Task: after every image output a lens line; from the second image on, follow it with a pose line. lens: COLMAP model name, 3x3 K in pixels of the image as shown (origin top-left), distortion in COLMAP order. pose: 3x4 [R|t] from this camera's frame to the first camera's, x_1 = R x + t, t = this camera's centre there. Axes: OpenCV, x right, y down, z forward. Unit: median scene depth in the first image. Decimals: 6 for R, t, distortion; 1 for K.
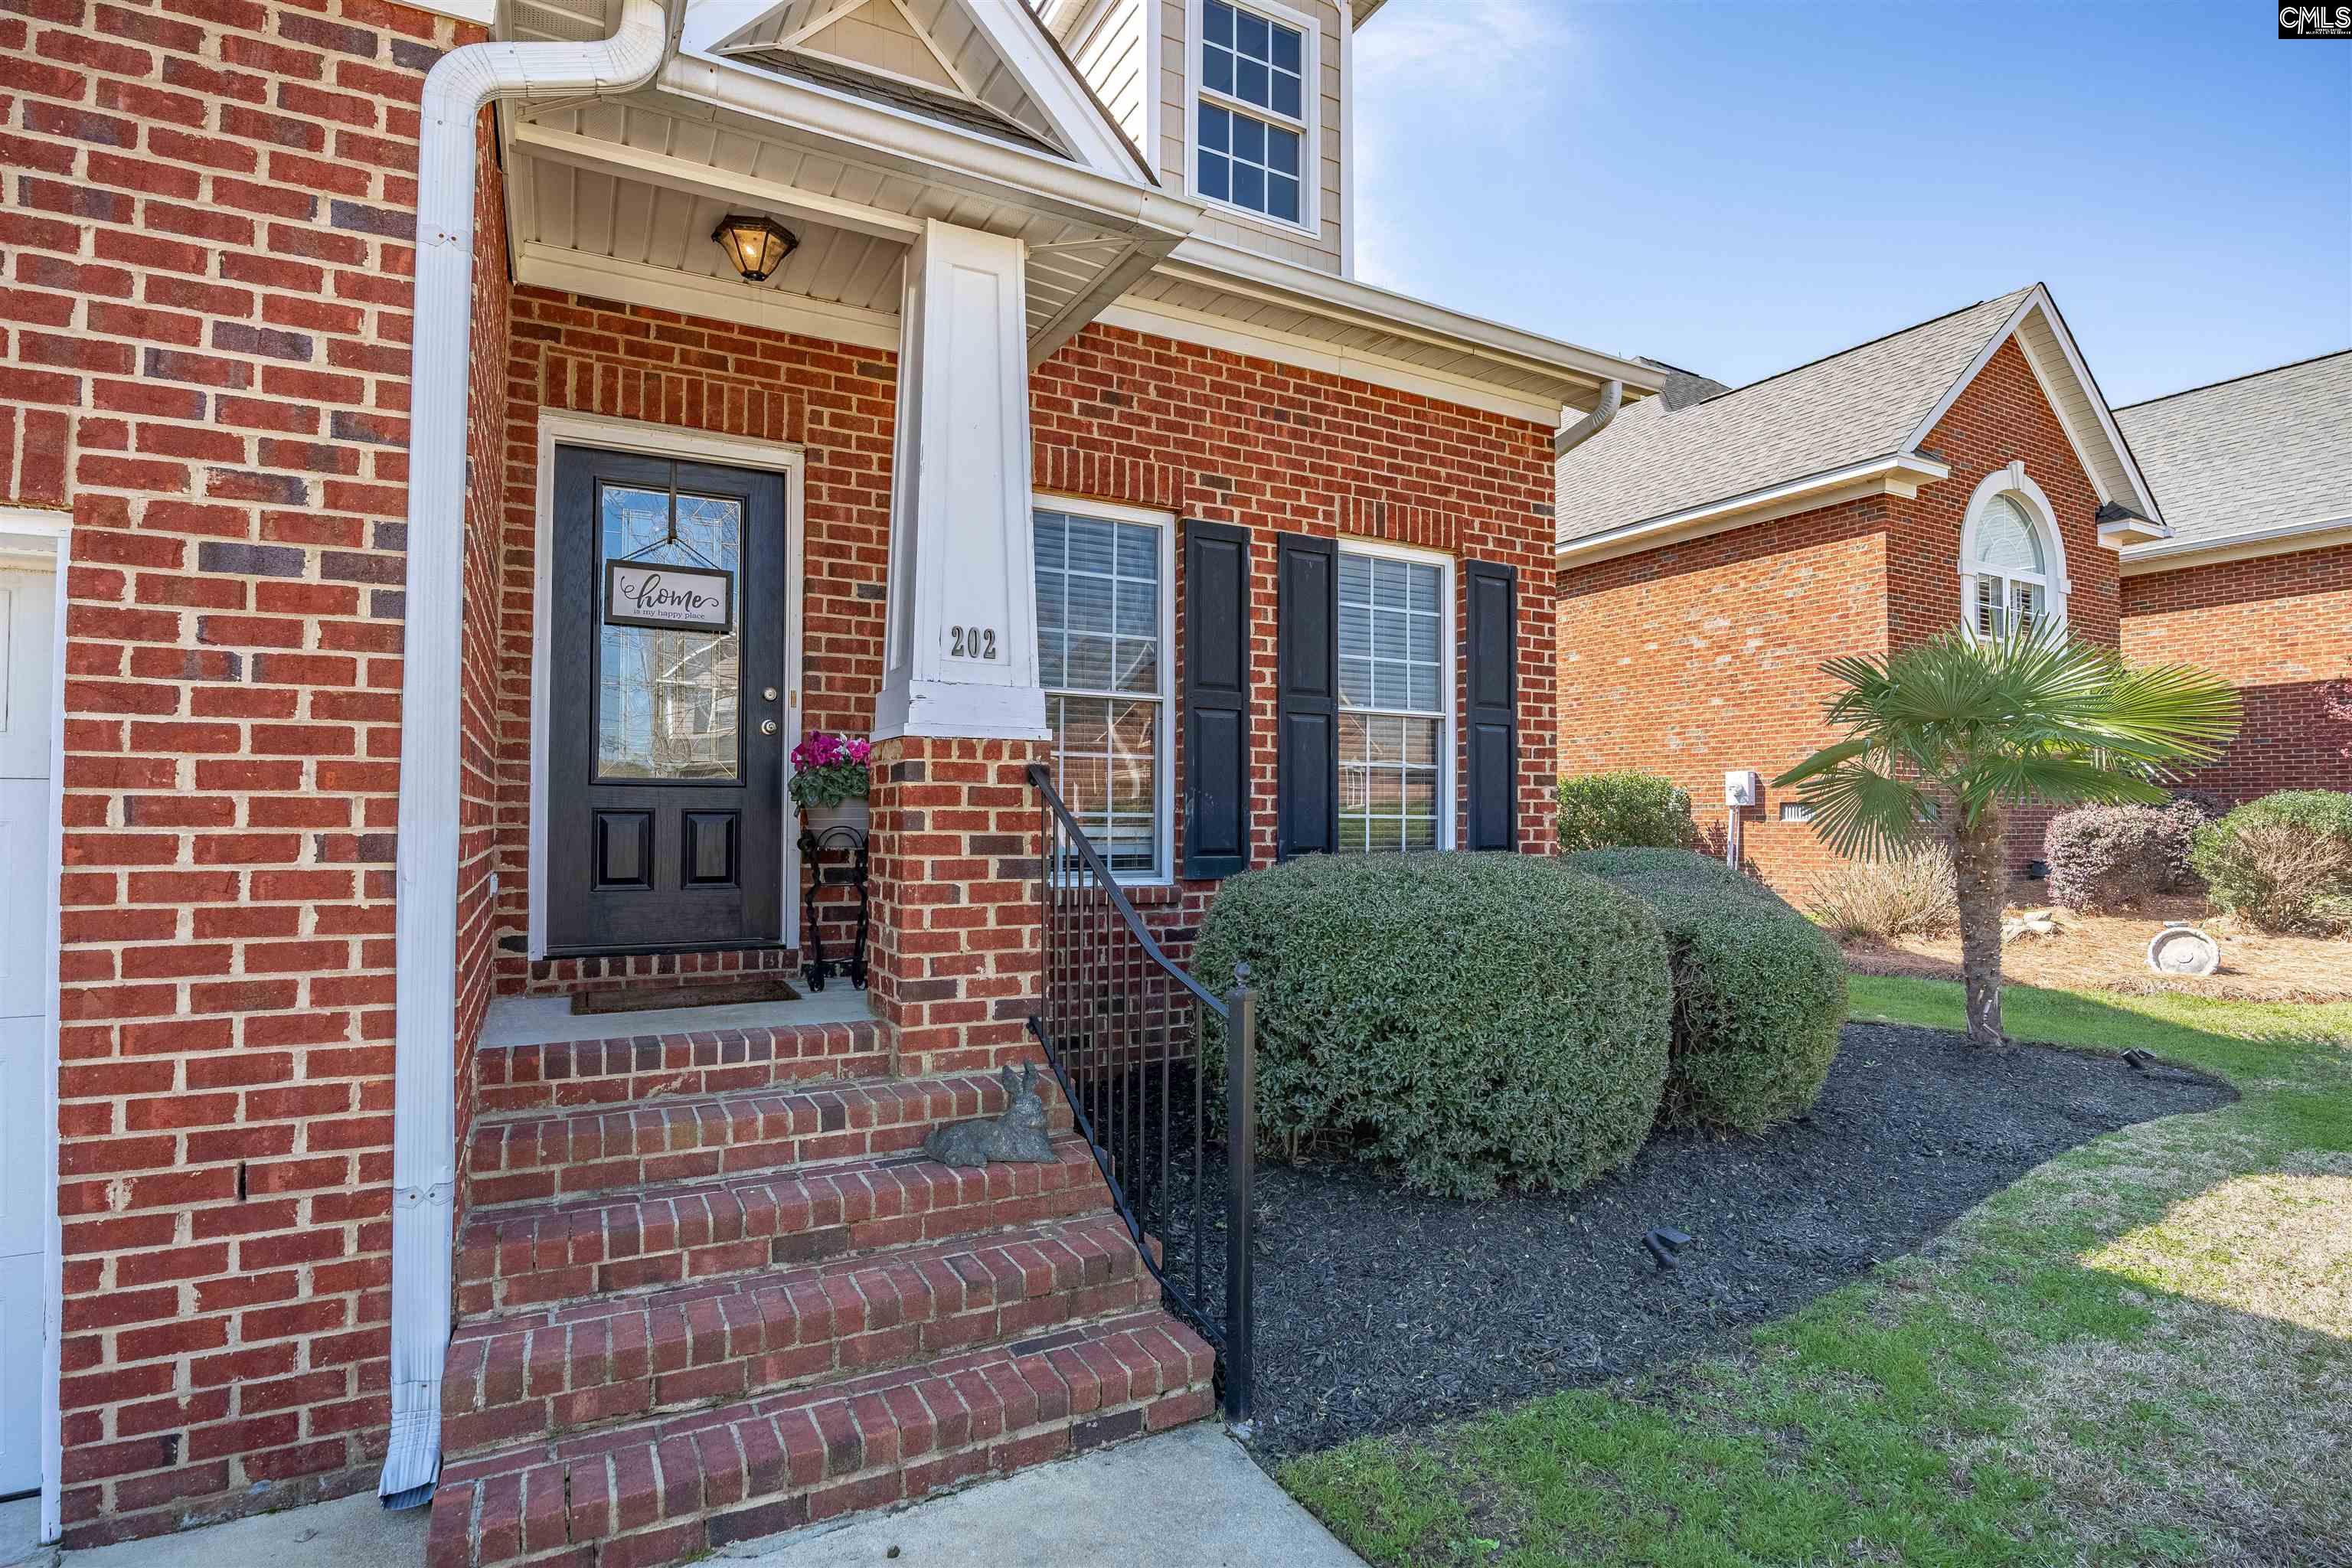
lens RADIAL K [[1168.8, 0, 1185.2], [0, 1168.8, 791.4], [0, 0, 1]] dist [-0.004537, -0.000108]
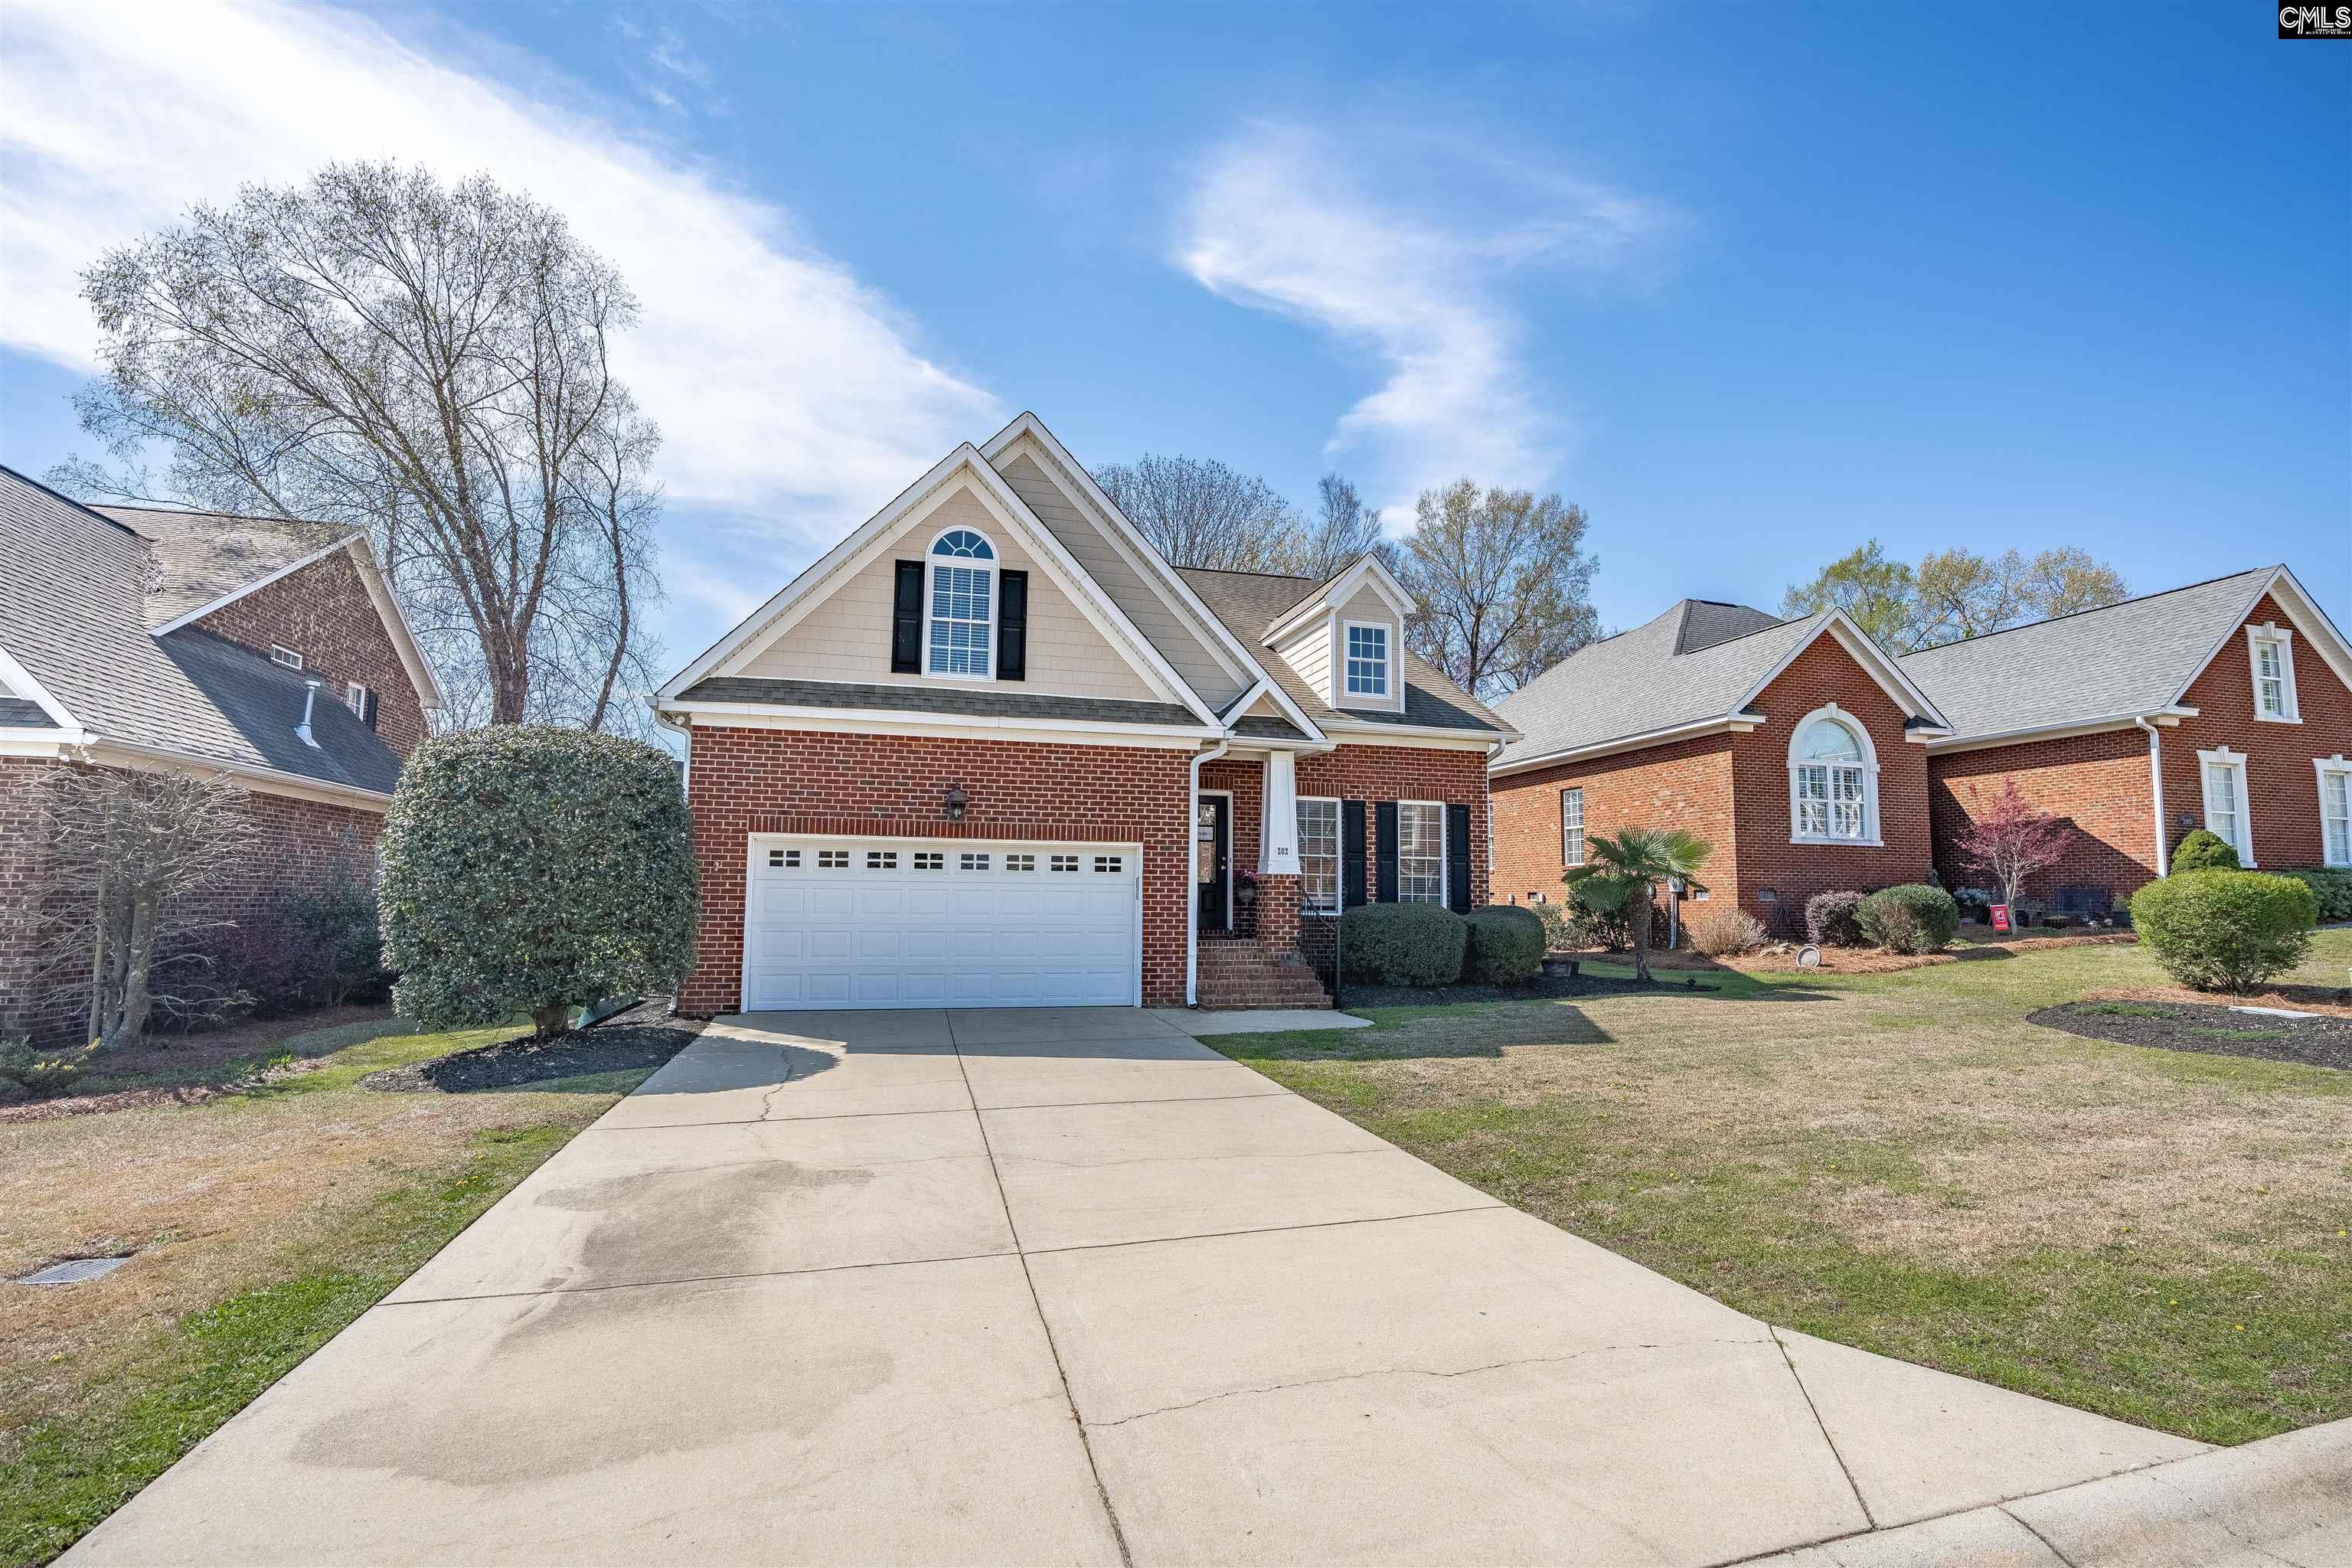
lens RADIAL K [[1105.4, 0, 1190.7], [0, 1105.4, 783.7], [0, 0, 1]] dist [-0.022098, -0.000046]
pose [[0.975325, -0.017469, -0.220083, 0.240790], [-0.001538, 0.996303, -0.085898, -0.017421], [0.220770, 0.084117, 0.971692, -1.900749]]
